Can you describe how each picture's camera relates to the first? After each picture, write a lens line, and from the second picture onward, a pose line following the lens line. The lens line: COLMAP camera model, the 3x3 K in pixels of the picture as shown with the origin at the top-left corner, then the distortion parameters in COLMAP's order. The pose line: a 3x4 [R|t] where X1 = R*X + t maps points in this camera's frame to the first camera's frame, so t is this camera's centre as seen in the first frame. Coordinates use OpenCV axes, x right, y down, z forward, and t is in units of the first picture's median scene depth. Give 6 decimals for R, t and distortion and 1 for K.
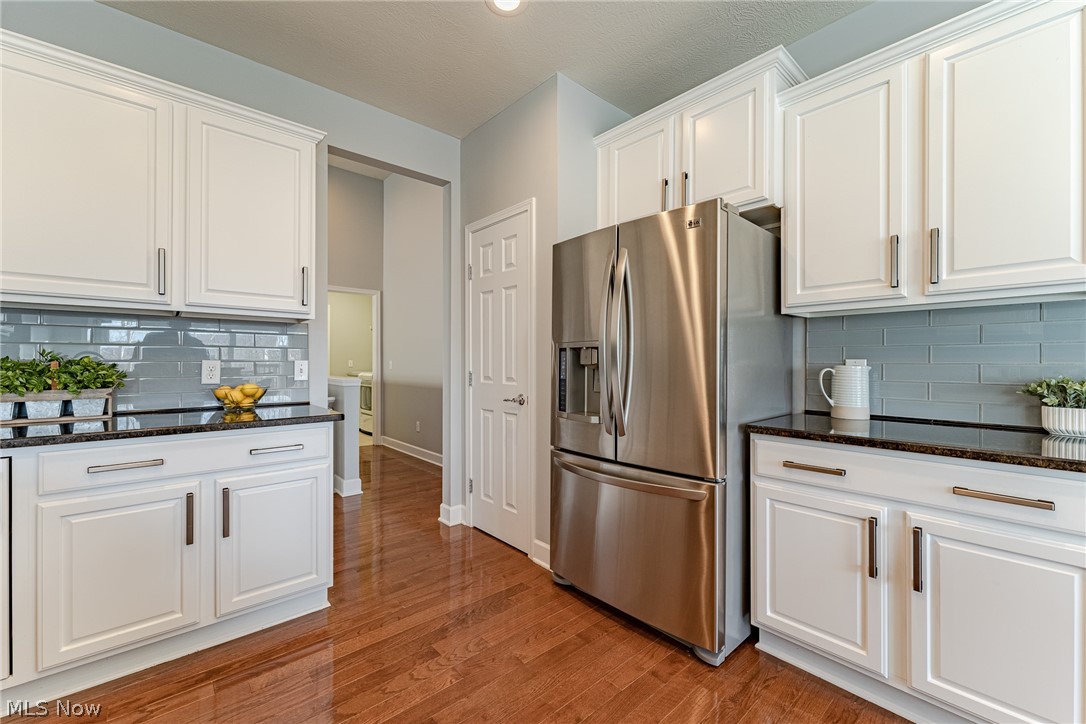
lens RADIAL K [[444.6, 0, 533.2], [0, 444.6, 362.2], [0, 0, 1]] dist [-0.016582, 0.000466]
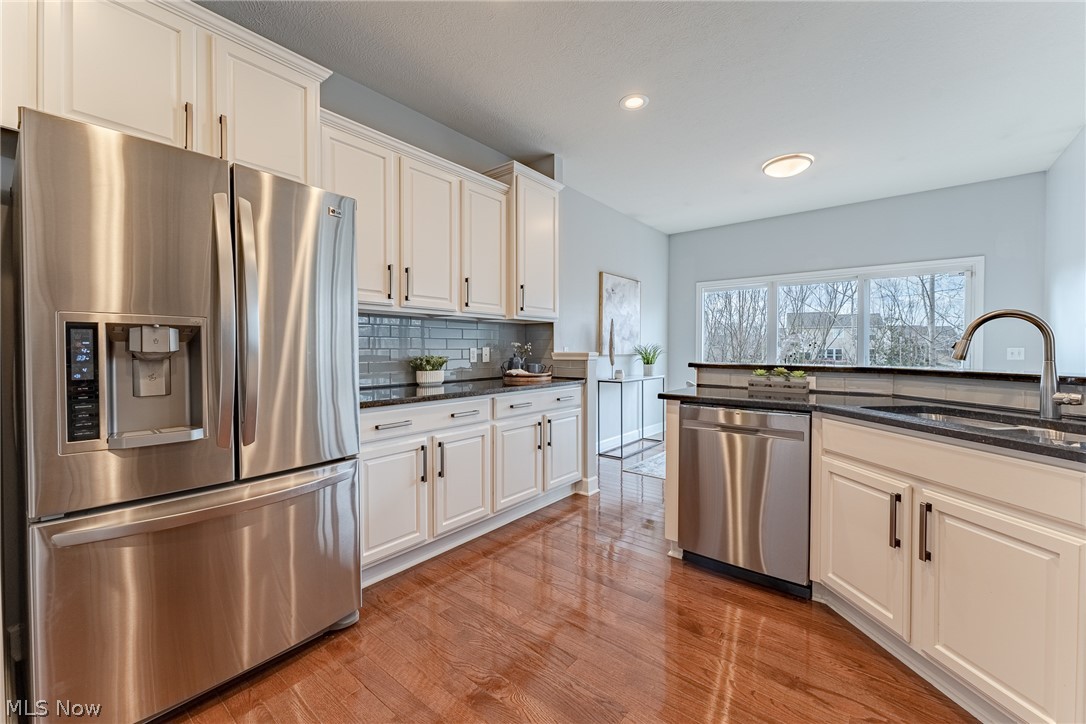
lens RADIAL K [[444.6, 0, 533.2], [0, 444.6, 362.2], [0, 0, 1]] dist [-0.016582, 0.000466]
pose [[-0.180179, -0.029532, 0.983190, -0.646793], [0.005619, 0.999502, 0.031052, 0.002891], [-0.983618, 0.011119, -0.179924, 0.656343]]
